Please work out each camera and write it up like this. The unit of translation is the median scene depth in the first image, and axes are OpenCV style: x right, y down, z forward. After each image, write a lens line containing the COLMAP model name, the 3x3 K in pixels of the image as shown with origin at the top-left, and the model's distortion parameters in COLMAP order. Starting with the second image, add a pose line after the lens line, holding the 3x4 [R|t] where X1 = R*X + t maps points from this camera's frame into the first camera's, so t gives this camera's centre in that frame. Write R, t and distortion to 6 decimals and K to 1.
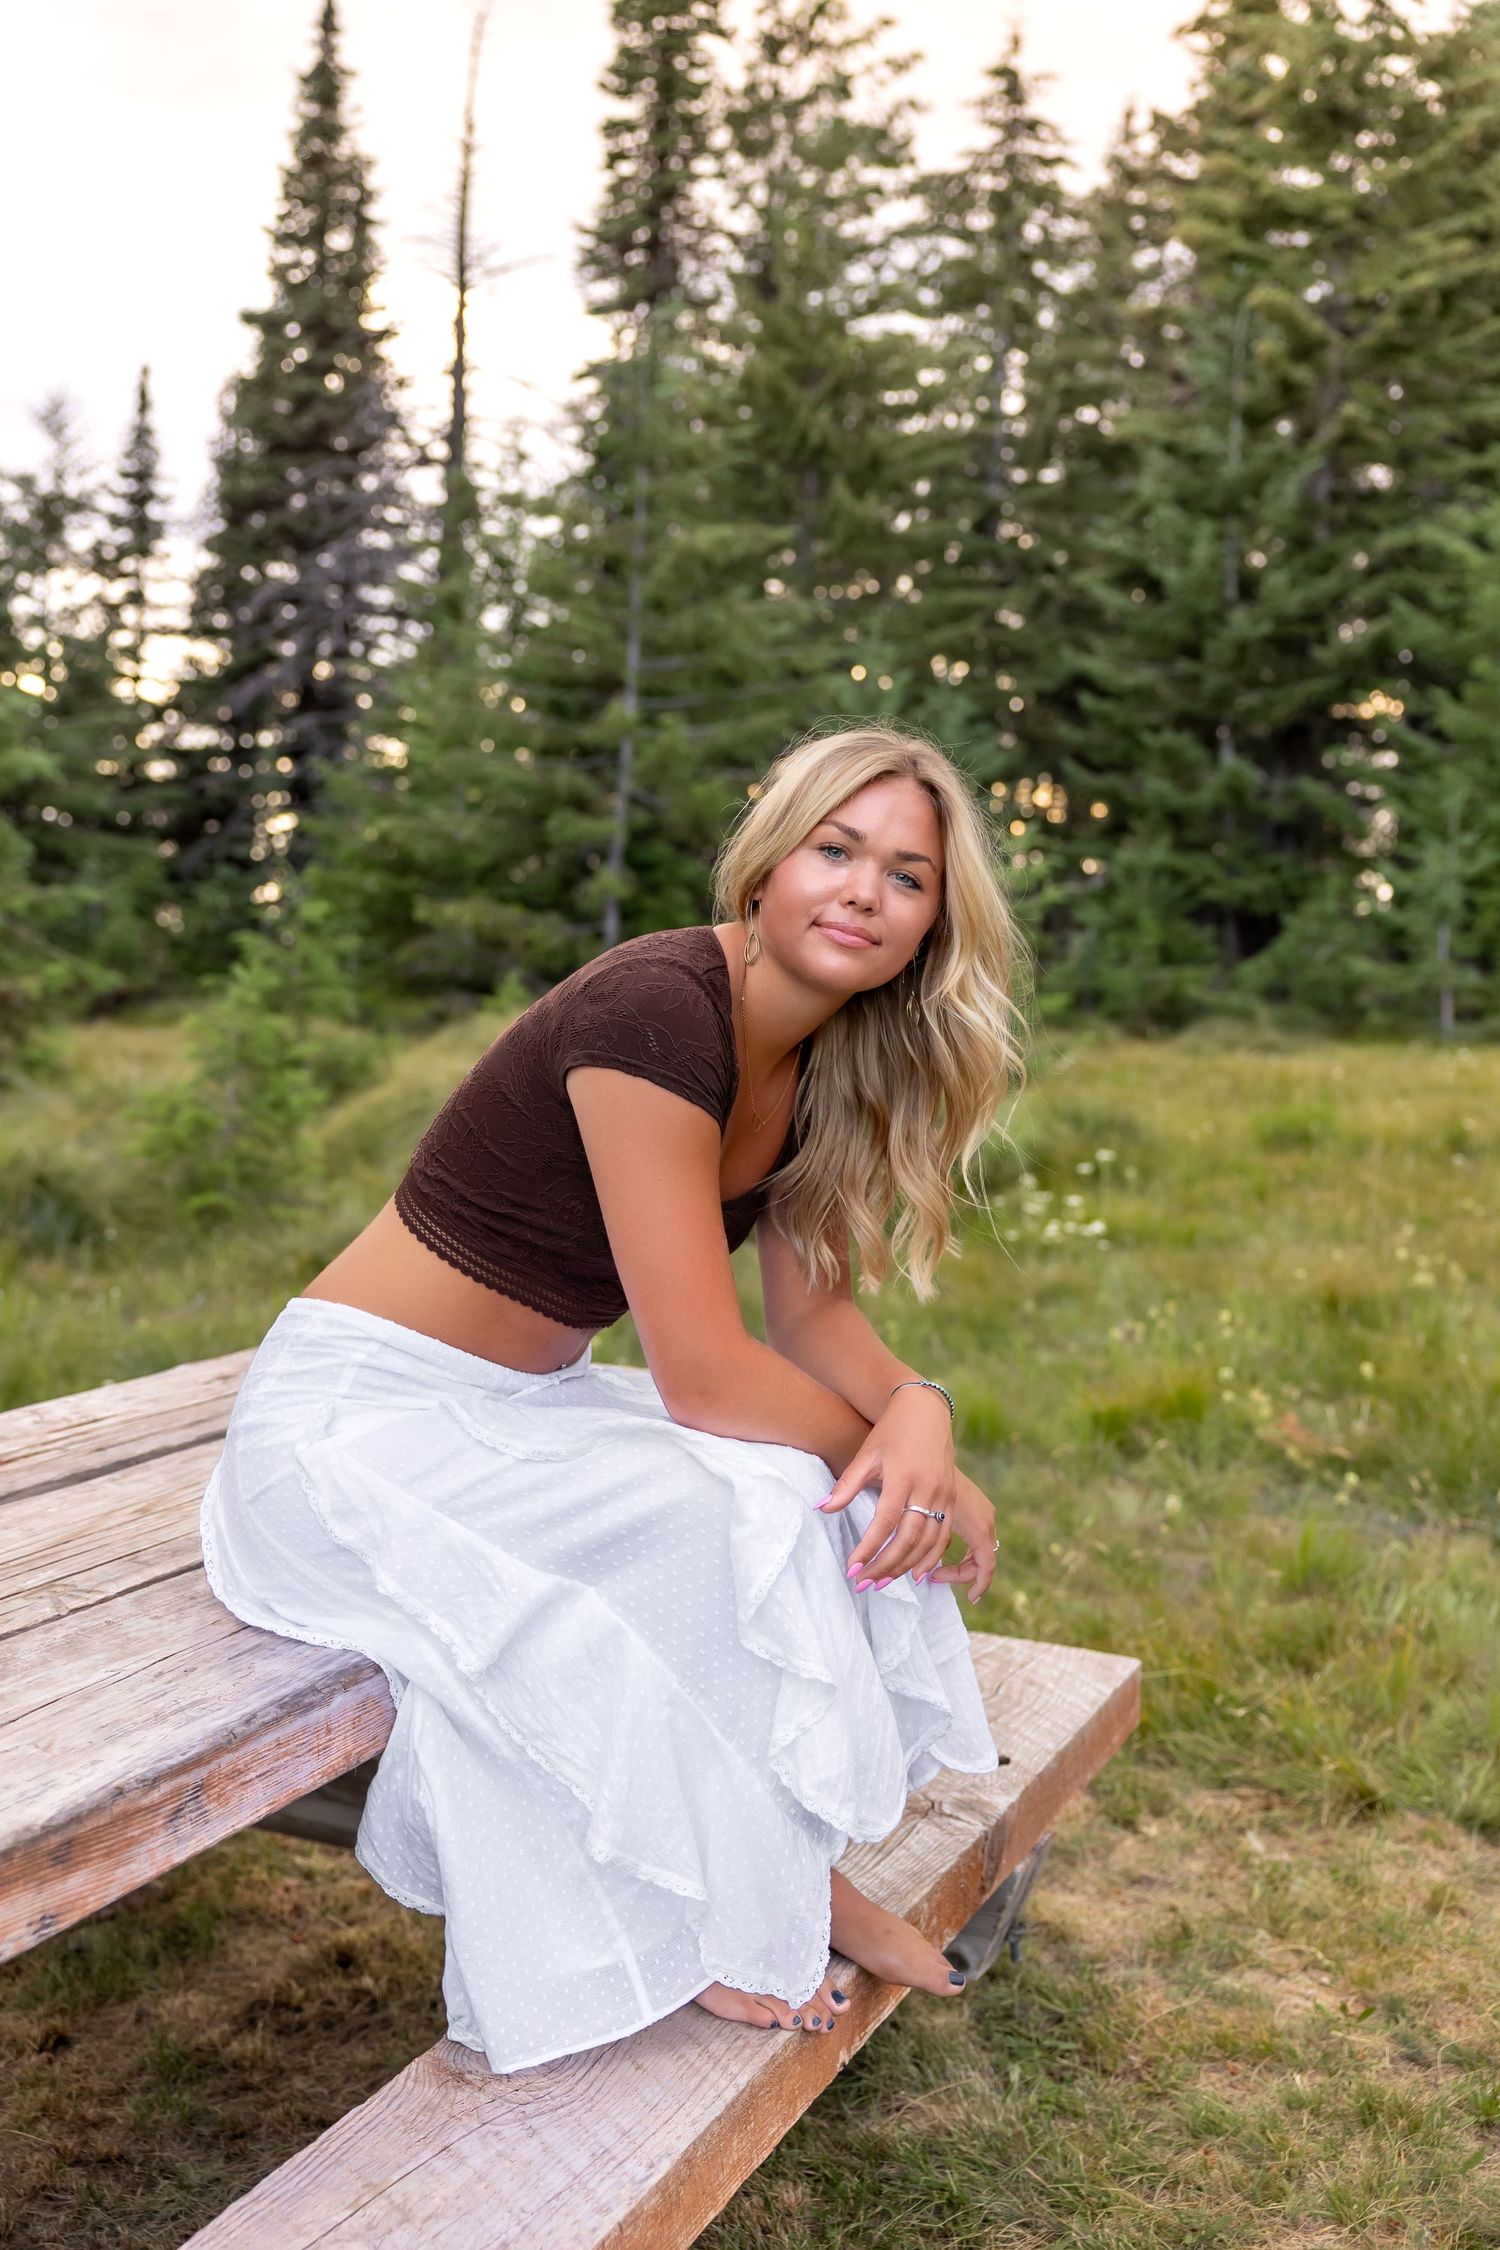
lens RADIAL K [[2230.5, 0, 750.0], [0, 2230.5, 1125.0], [0, 0, 1]] dist [0.003363, 0.010940]
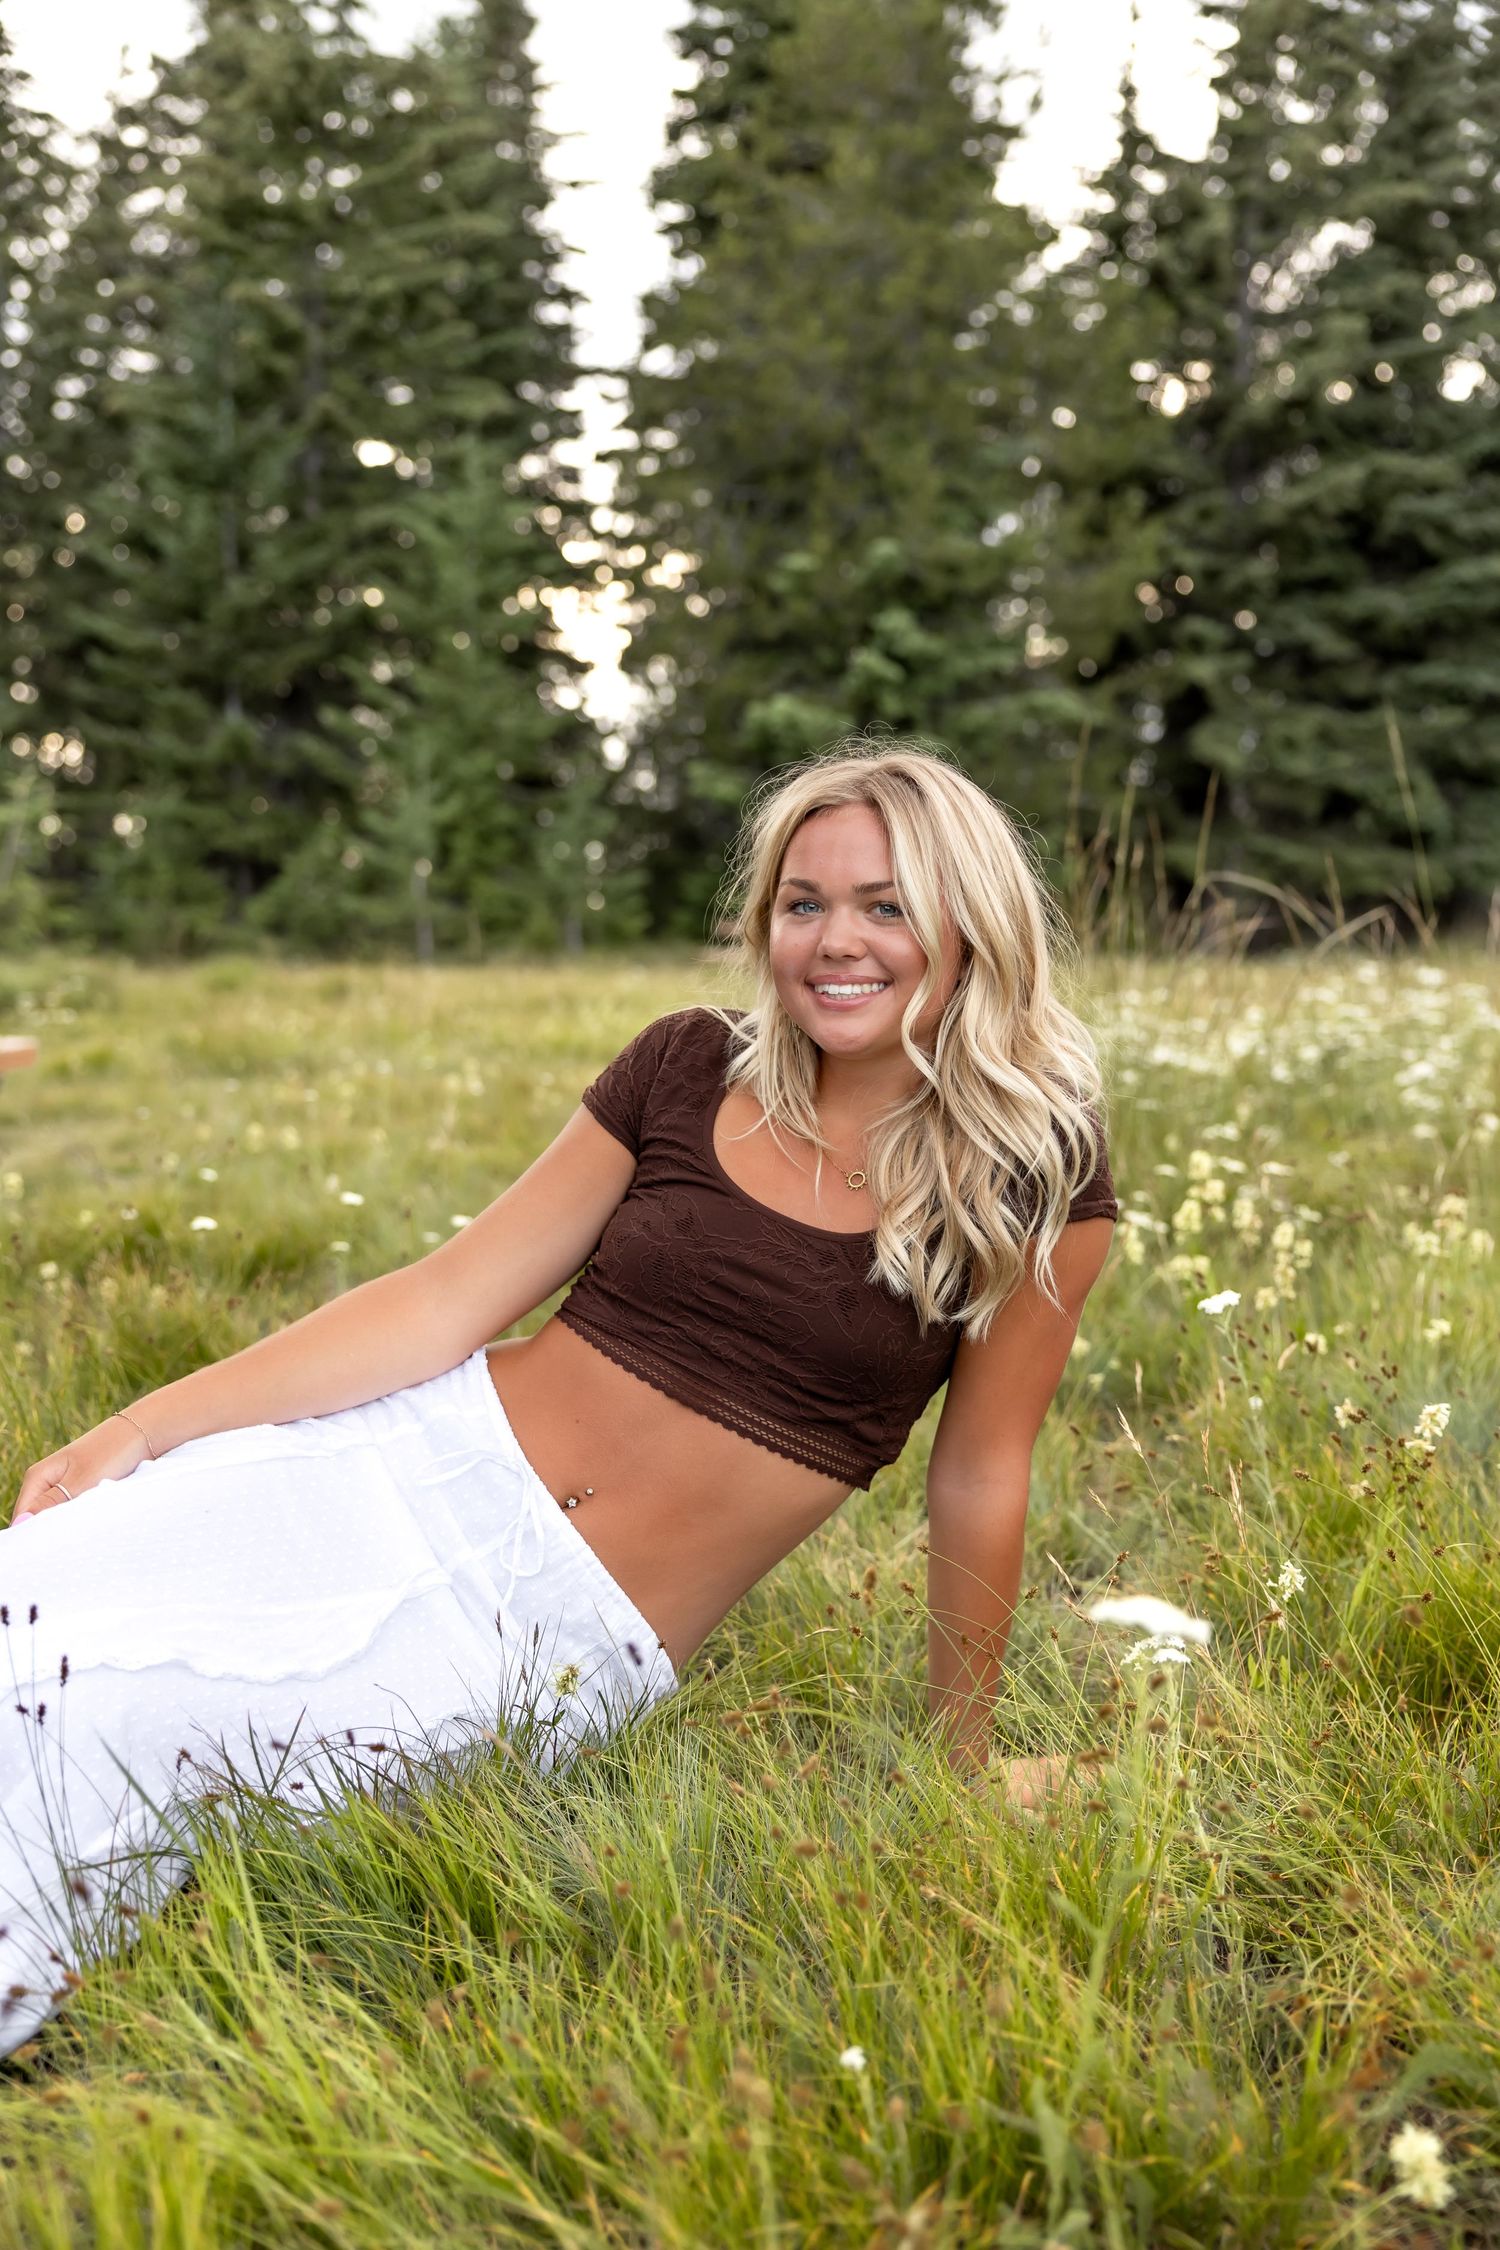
lens RADIAL K [[2553.1, 0, 760.3], [0, 2553.1, 1087.3], [0, 0, 1]] dist [0.006383, 0.004491]
pose [[0.927154, -0.044803, 0.371992, -0.015291], [0.050160, 0.998730, -0.004730, 0.032222], [-0.371308, 0.023044, 0.928224, -0.226568]]
